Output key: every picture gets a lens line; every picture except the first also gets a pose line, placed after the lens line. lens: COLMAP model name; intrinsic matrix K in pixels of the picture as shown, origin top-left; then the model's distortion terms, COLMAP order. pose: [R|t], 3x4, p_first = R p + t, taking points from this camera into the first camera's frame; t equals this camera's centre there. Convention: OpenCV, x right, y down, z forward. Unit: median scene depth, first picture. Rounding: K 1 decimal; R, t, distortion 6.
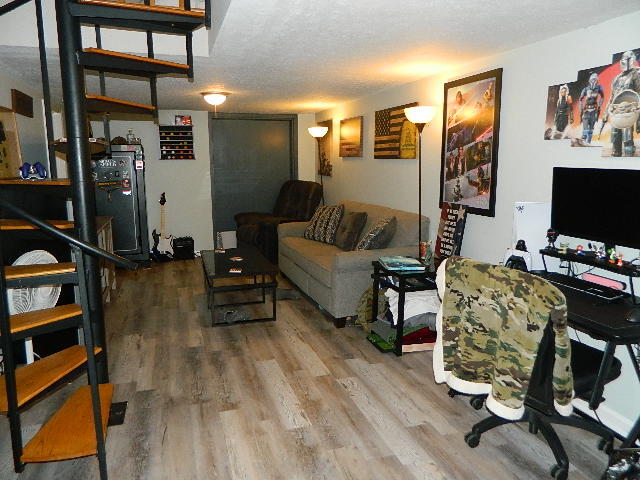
lens RADIAL K [[473.3, 0, 311.2], [0, 473.3, 239.4], [0, 0, 1]] dist [-0.004947, 0.001104]
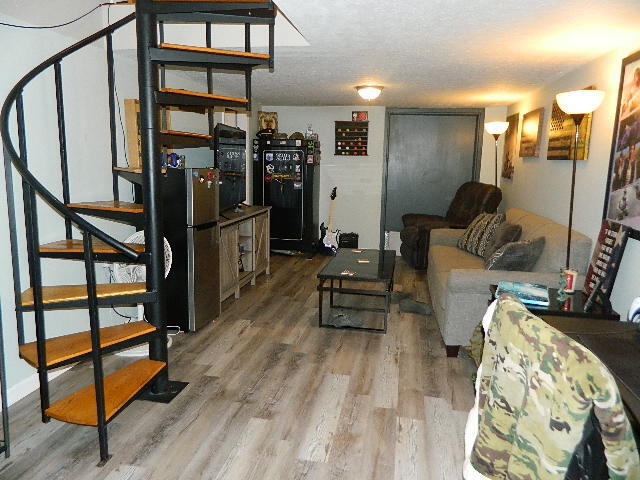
lens RADIAL K [[472.3, 0, 321.4], [0, 472.3, 233.5], [0, 0, 1]] dist [0.010513, 0.000539]
pose [[0.884641, 0.100323, -0.455353, 0.252755], [-0.104504, 0.994395, 0.016057, -0.025607], [0.454411, 0.033381, 0.890166, 0.157533]]
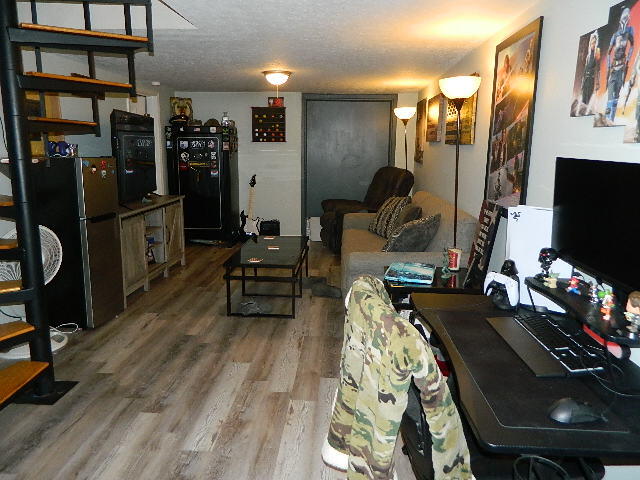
lens RADIAL K [[472.3, 0, 321.4], [0, 472.3, 233.5], [0, 0, 1]] dist [0.010513, 0.000539]
pose [[0.935695, 0.080003, -0.343620, 0.333276], [-0.073231, 0.996780, 0.032663, -0.032576], [0.345127, -0.005399, 0.938540, 0.193300]]
